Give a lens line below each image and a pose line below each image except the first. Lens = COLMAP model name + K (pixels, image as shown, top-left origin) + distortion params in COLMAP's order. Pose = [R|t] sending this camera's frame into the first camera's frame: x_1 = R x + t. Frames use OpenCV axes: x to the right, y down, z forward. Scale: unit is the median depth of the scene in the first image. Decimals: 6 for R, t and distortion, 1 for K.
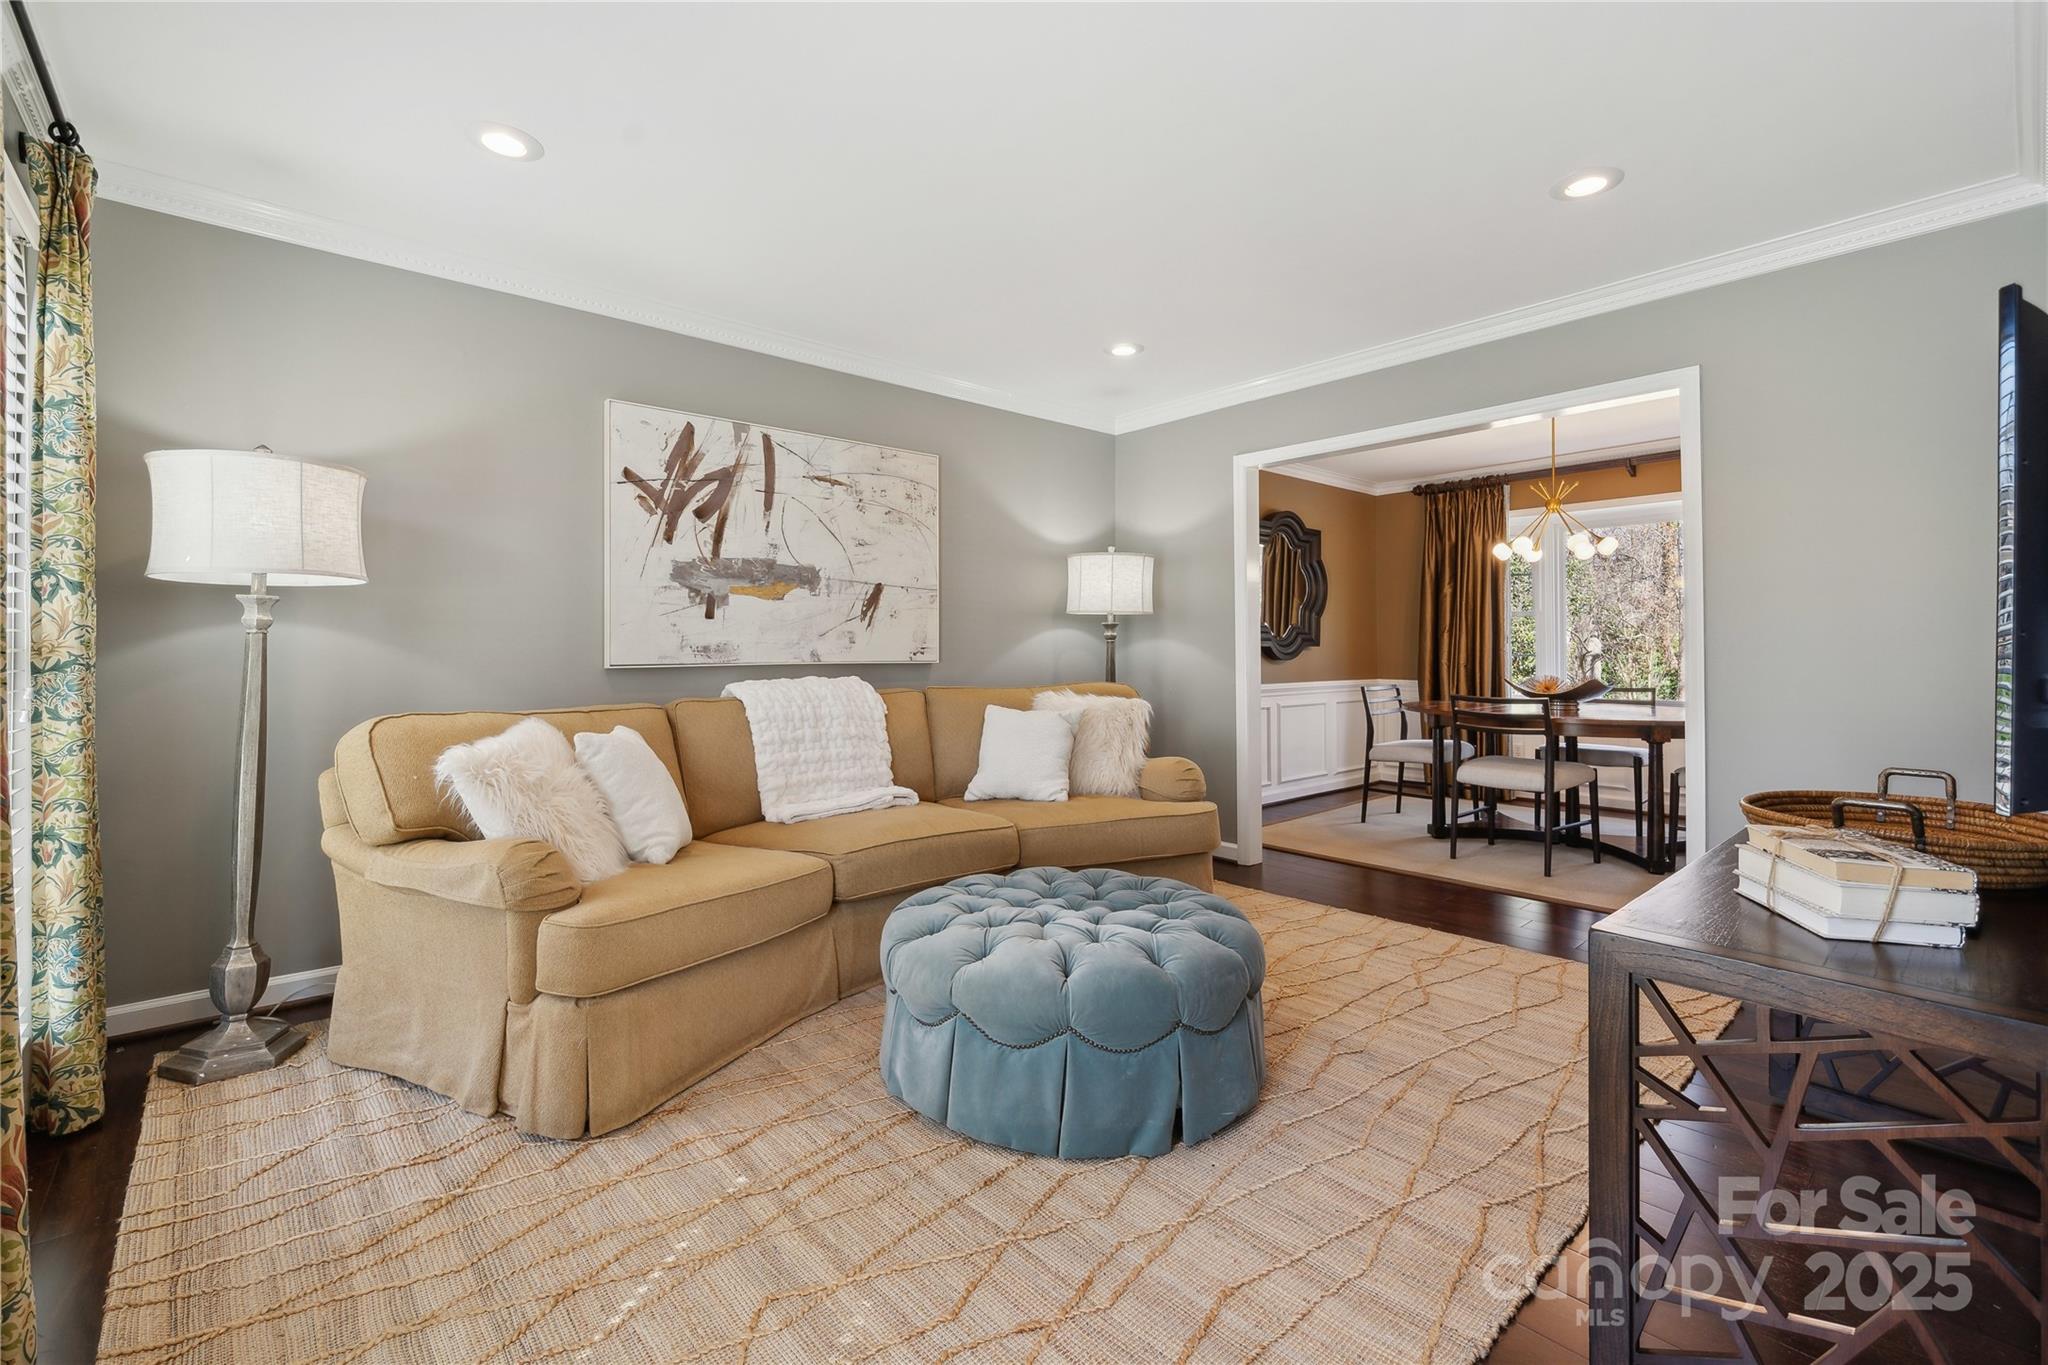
lens RADIAL K [[865.1, 0, 1034.4], [0, 865.1, 642.9], [0, 0, 1]] dist [0.000930, 0.000464]
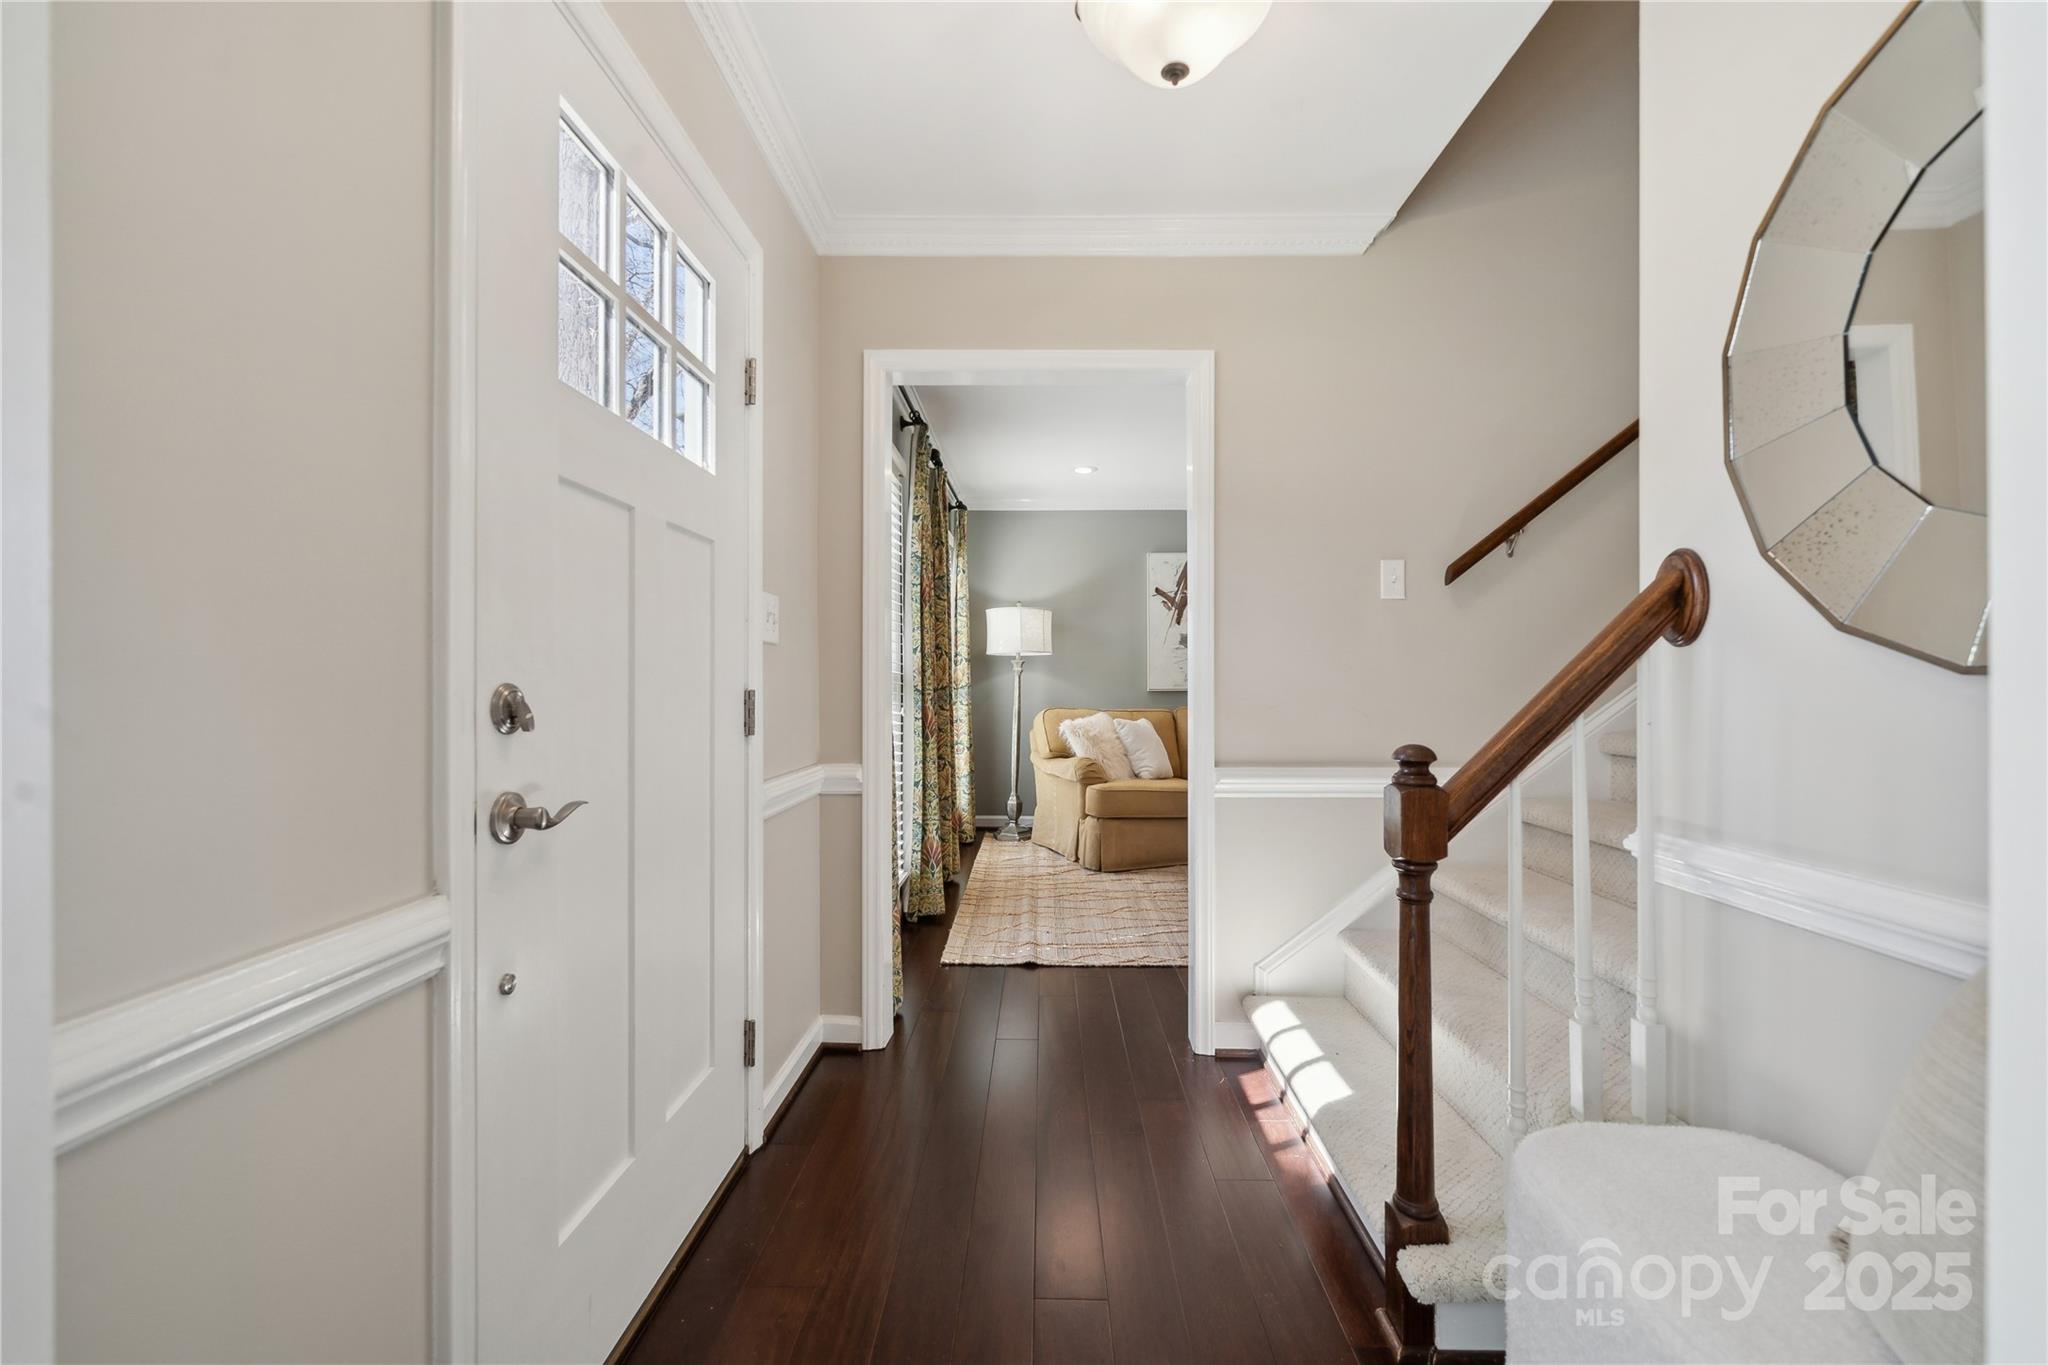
lens RADIAL K [[835.5, 0, 1036.9], [0, 835.5, 686.3], [0, 0, 1]] dist [-0.000333, -0.000075]
pose [[0.724140, -0.005704, -0.689629, 0.905463], [0.010473, 0.999941, 0.002727, 0.014362], [0.689573, -0.009197, 0.724158, -0.783003]]
